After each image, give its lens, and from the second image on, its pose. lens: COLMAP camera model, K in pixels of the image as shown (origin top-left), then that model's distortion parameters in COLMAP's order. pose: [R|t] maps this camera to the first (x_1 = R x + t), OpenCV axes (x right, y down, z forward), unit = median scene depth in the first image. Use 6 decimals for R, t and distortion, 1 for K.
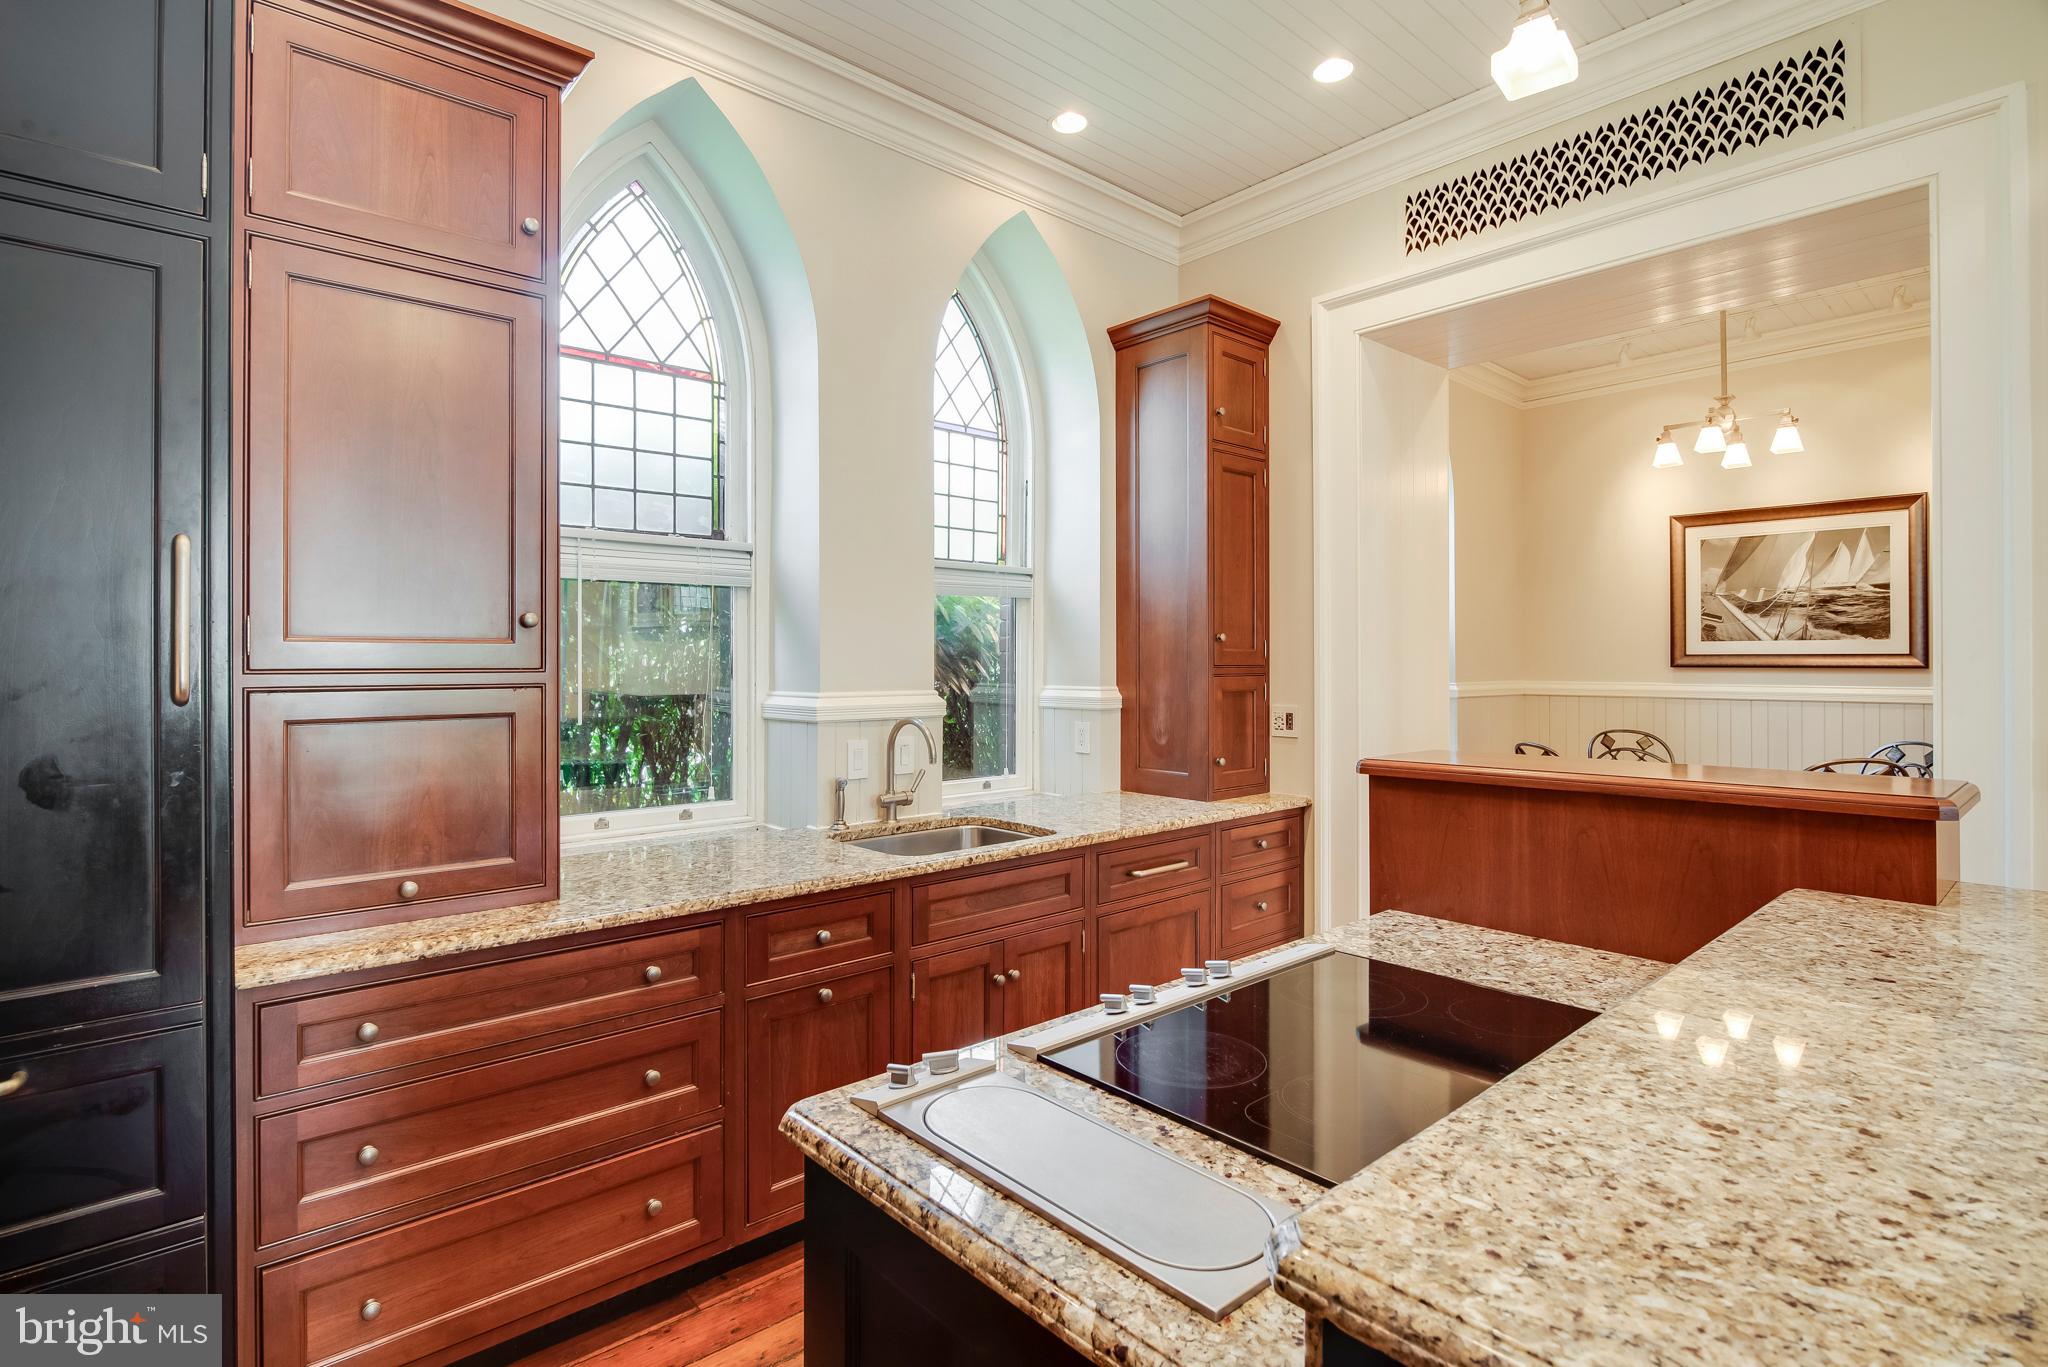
lens RADIAL K [[1000.2, 0, 1020.7], [0, 1000.2, 665.3], [0, 0, 1]] dist [-0.006573, -0.001261]
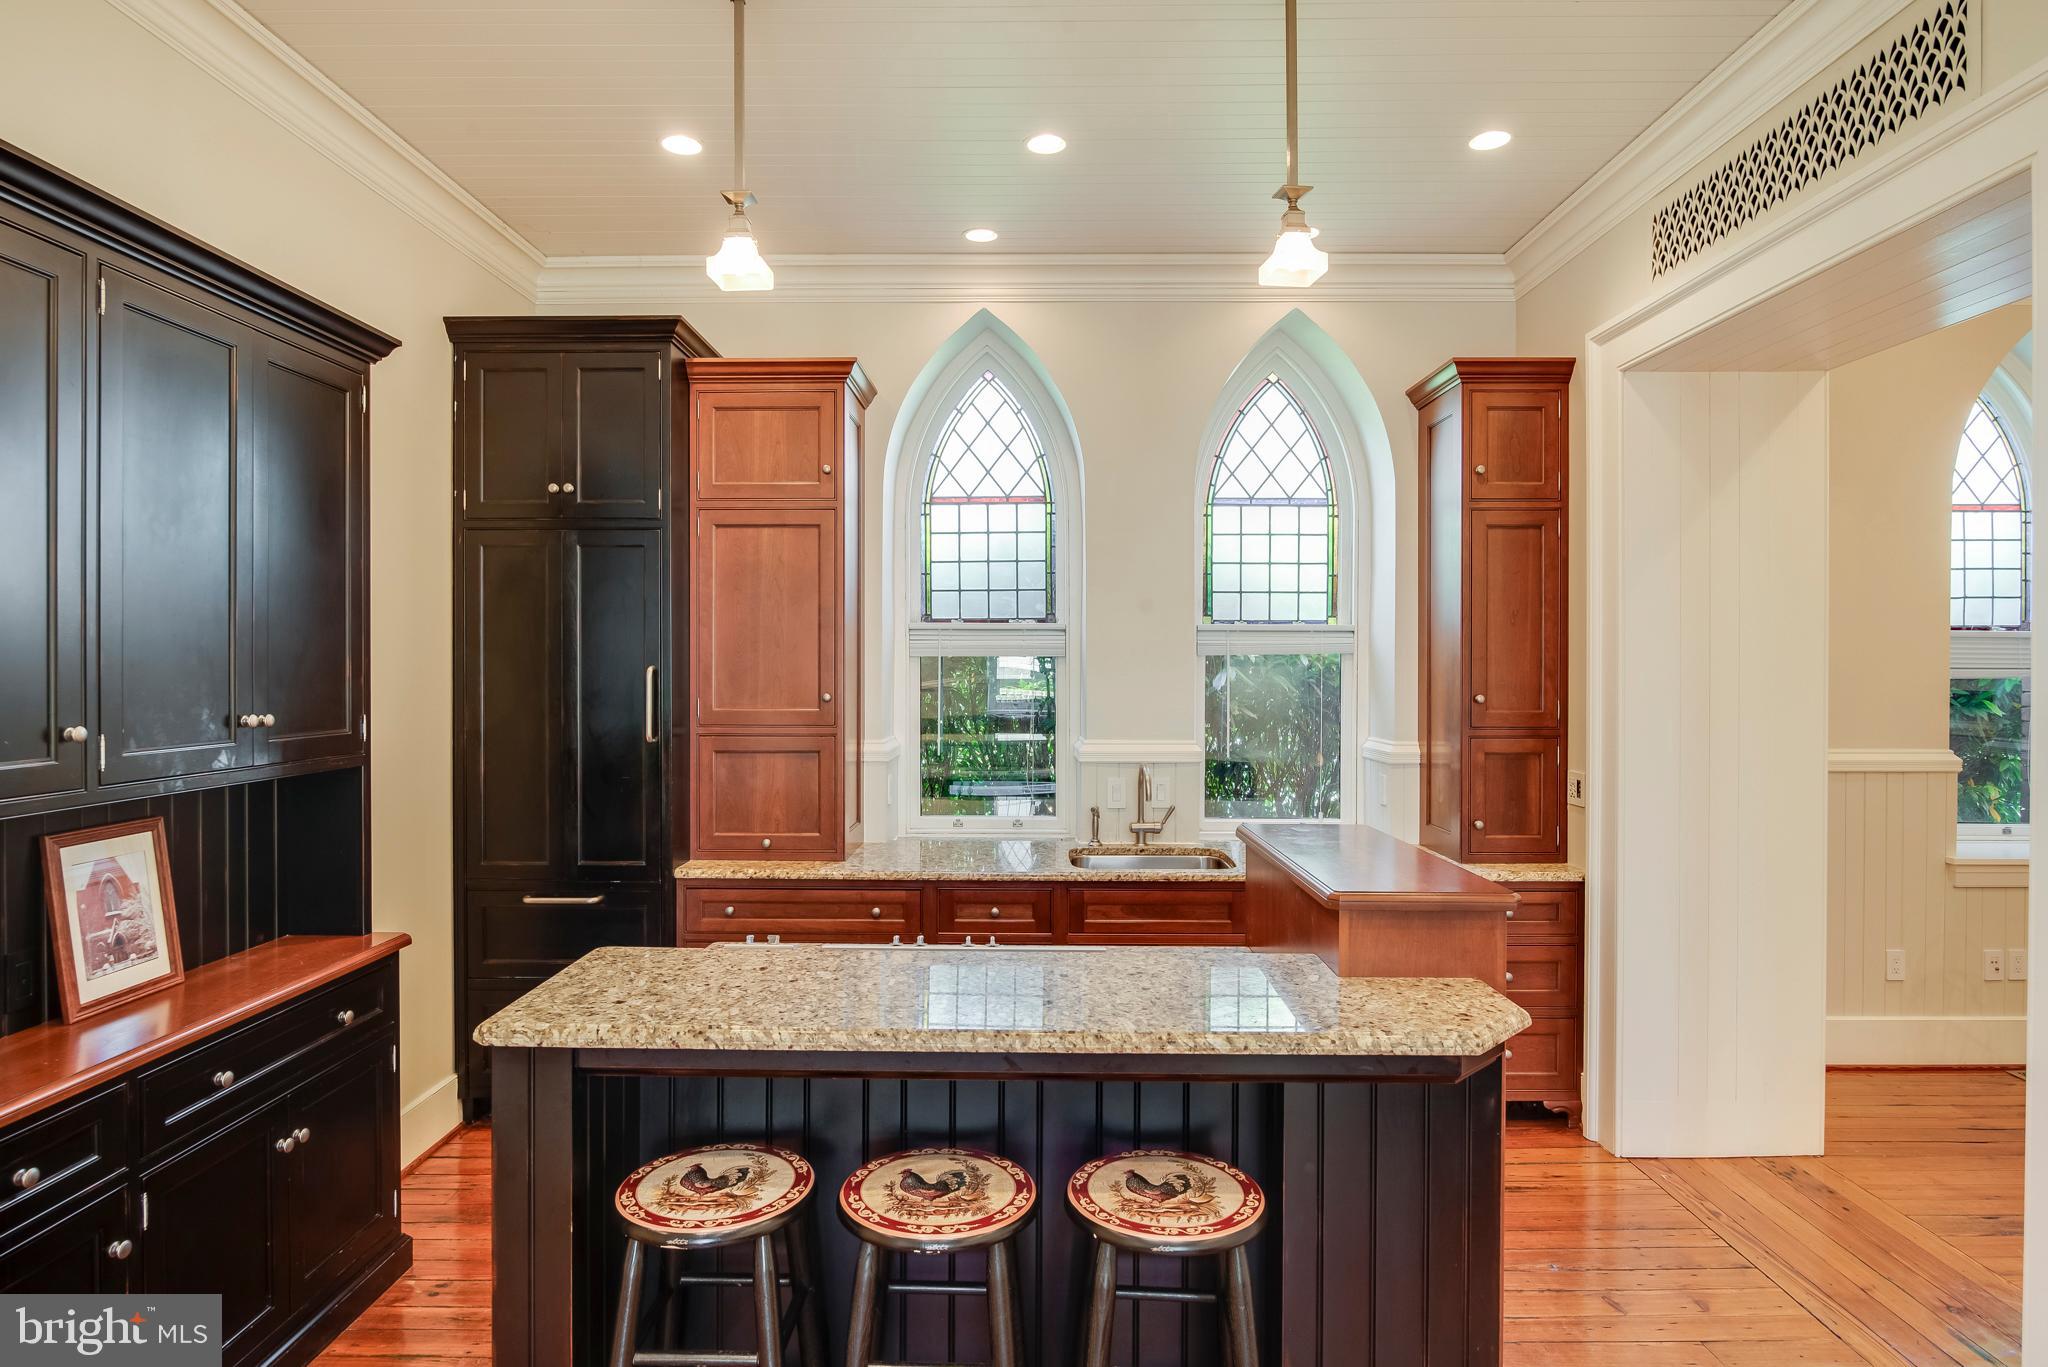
lens RADIAL K [[1128.7, 0, 1024.0], [0, 1128.7, 683.5], [0, 0, 1]] dist [-0.005119, -0.000617]
pose [[0.742467, 0.013571, -0.669745, 0.655020], [-0.005056, 0.999880, 0.014656, -0.060976], [0.669863, -0.007496, 0.742447, -0.136310]]
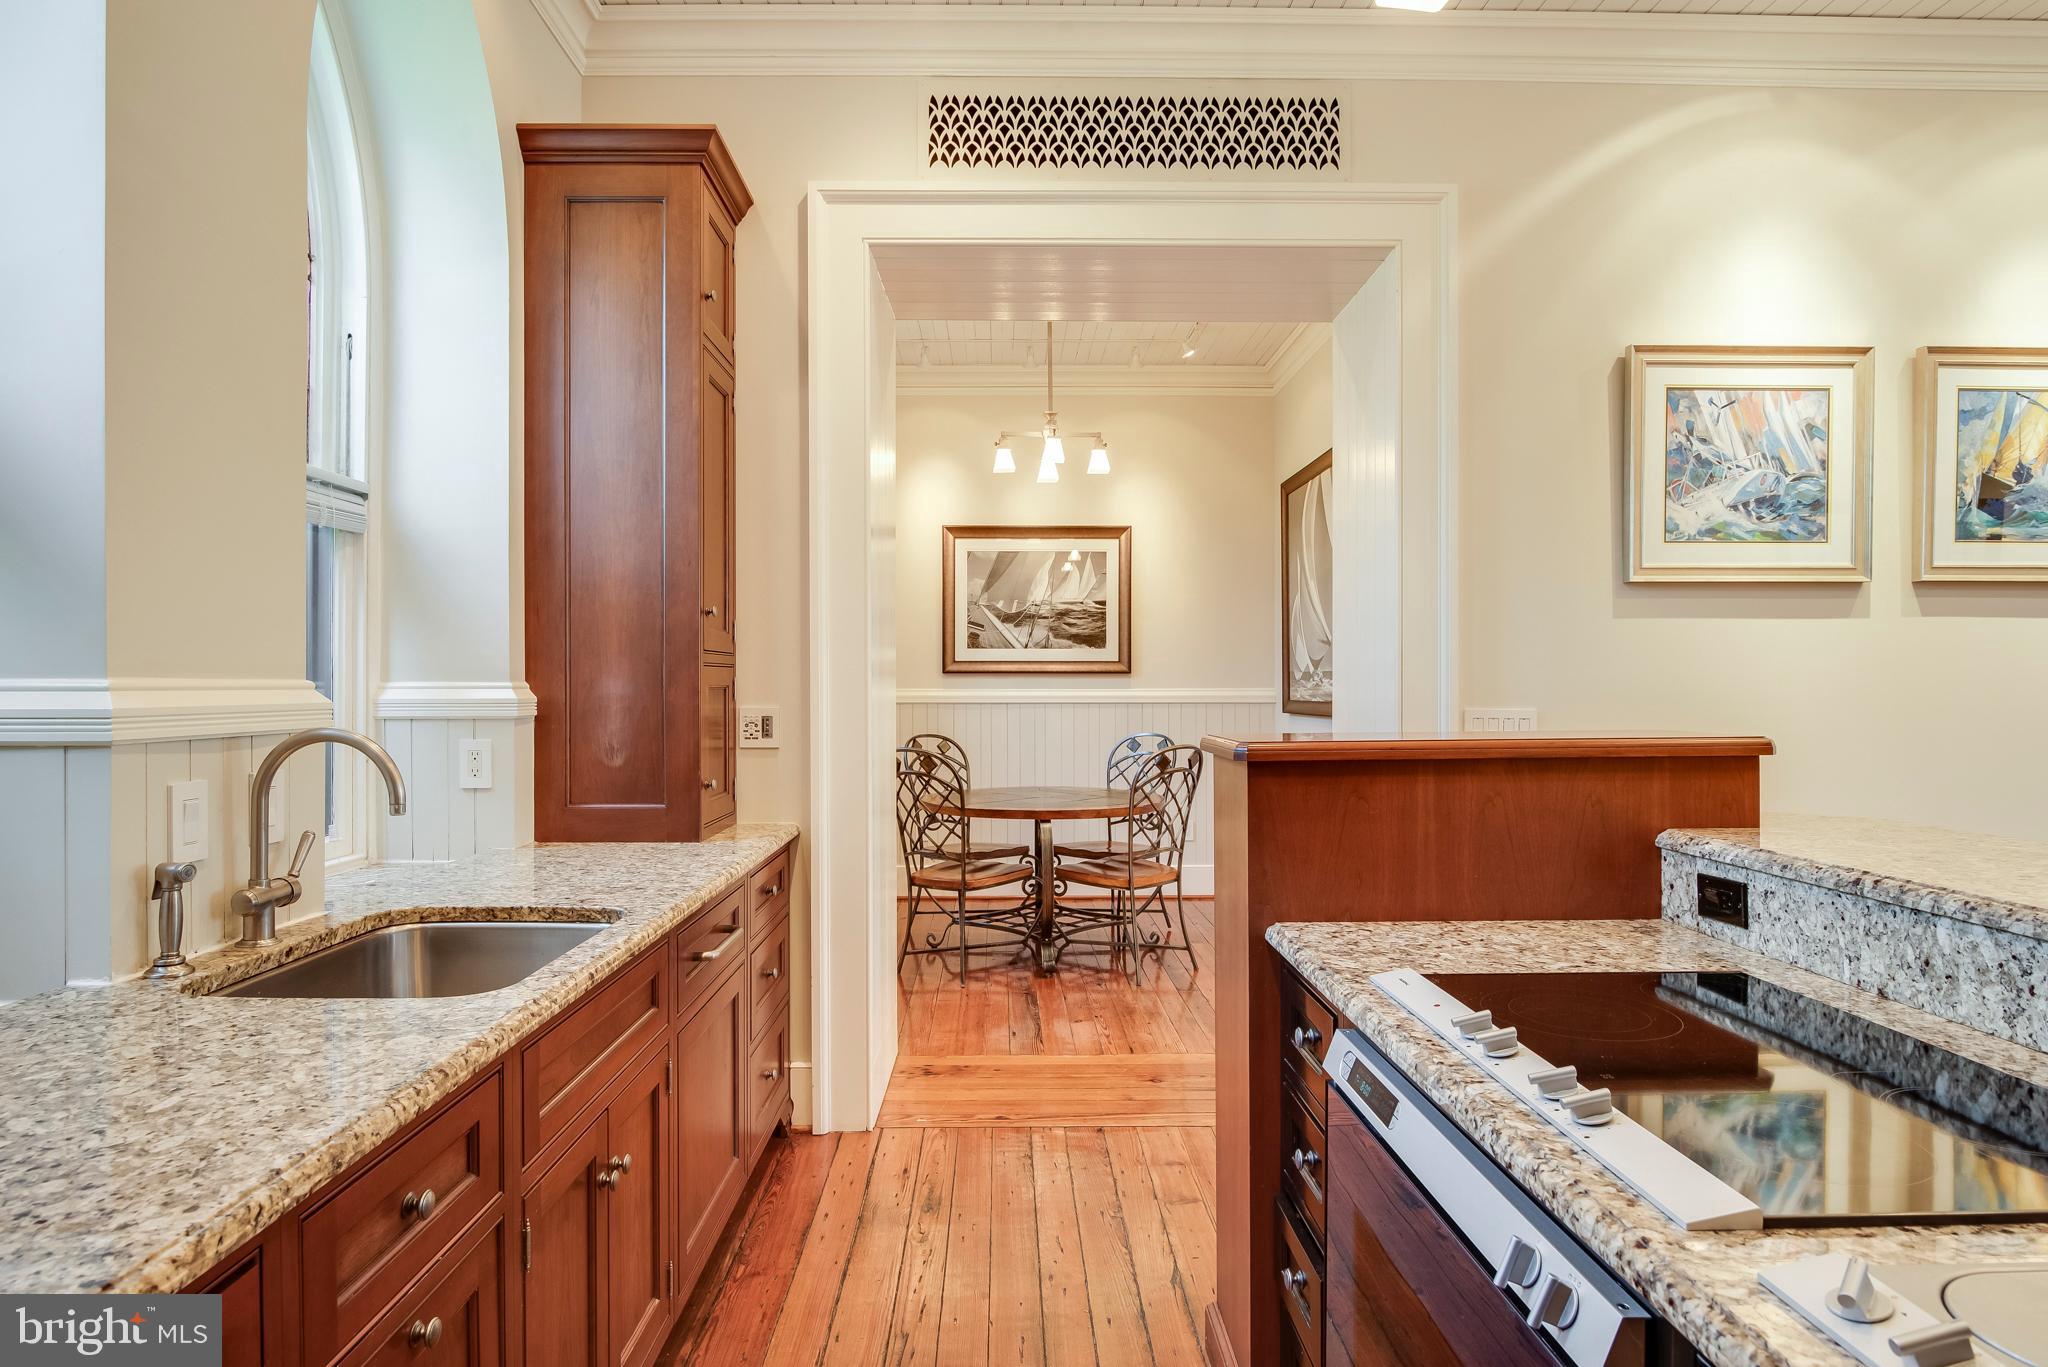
lens RADIAL K [[1108.2, 0, 1015.4], [0, 1108.2, 697.0], [0, 0, 1]] dist [-0.010557, -0.001037]
pose [[0.655593, -0.008234, 0.755070, -0.274931], [0.003337, 0.999962, 0.008007, 0.029971], [-0.755107, -0.002730, 0.655595, 0.336117]]
